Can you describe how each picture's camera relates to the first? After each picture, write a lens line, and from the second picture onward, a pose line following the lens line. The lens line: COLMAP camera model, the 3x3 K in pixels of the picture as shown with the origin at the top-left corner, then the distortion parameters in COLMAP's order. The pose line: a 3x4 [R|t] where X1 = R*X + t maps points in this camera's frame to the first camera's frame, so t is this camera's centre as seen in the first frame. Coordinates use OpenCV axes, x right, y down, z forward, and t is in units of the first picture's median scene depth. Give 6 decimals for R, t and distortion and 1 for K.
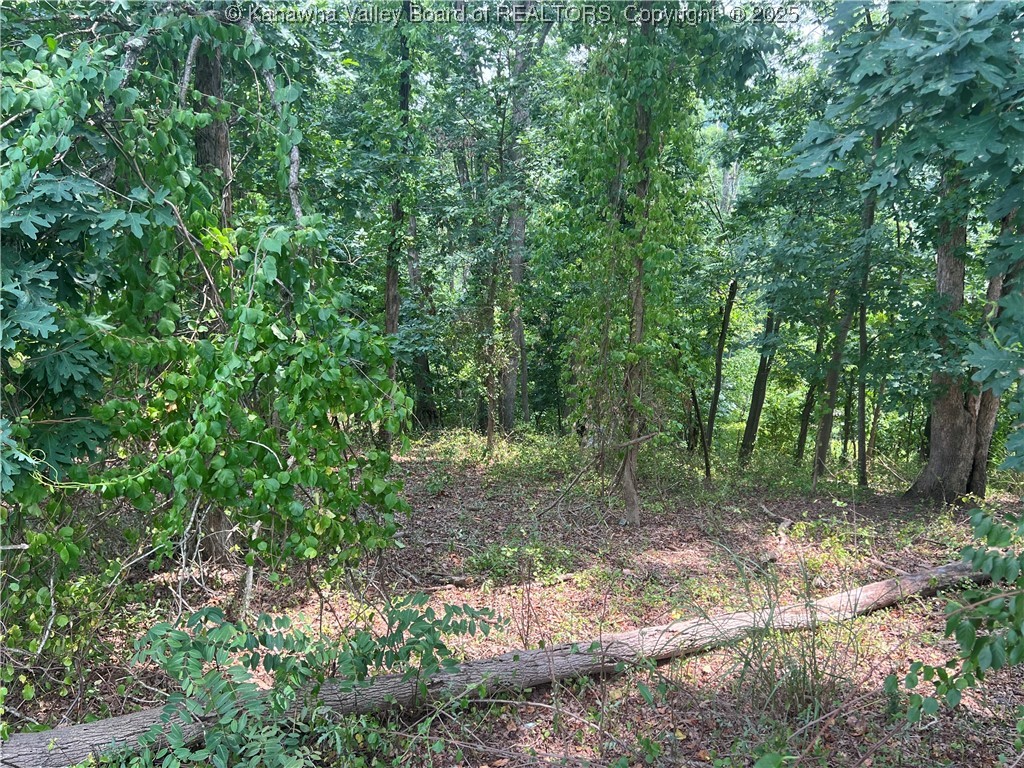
lens RADIAL K [[861.8, 0, 519.2], [0, 861.8, 388.2], [0, 0, 1]] dist [0.028776, -0.006792]
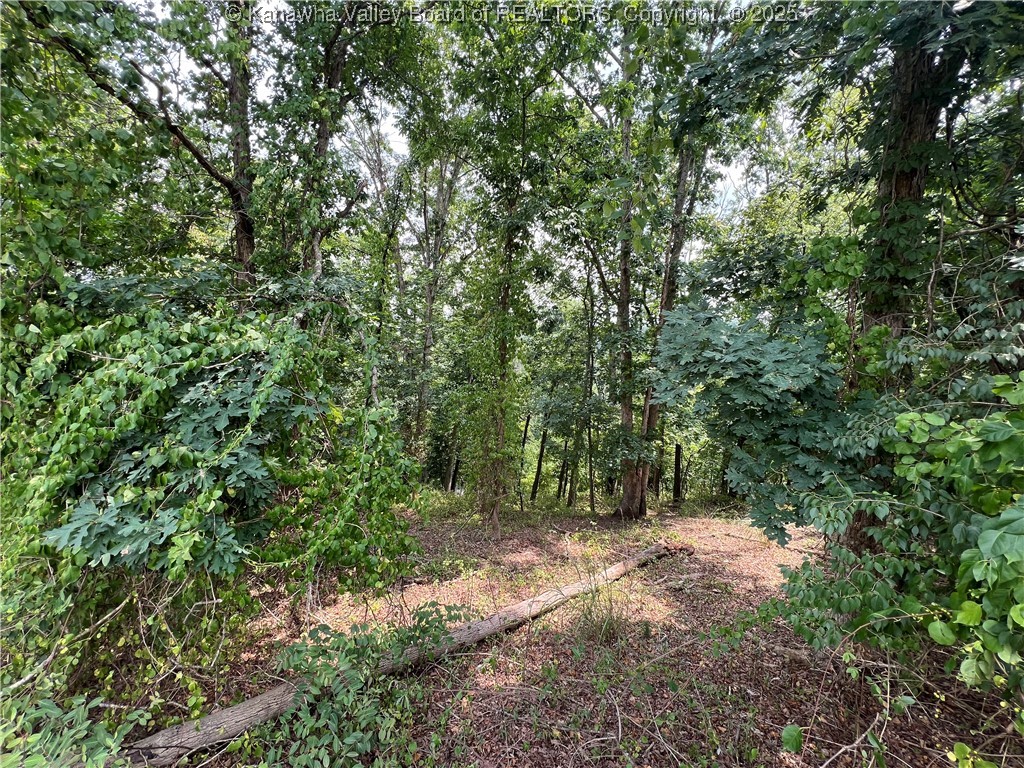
lens RADIAL K [[414.7, 0, 504.8], [0, 414.7, 383.4], [0, 0, 1]] dist [-0.000148, 0.000007]
pose [[0.971255, 0.021387, 0.237079, -0.136775], [0.021212, 0.984218, -0.175686, -0.046952], [-0.237094, 0.175665, 0.955473, 0.016756]]
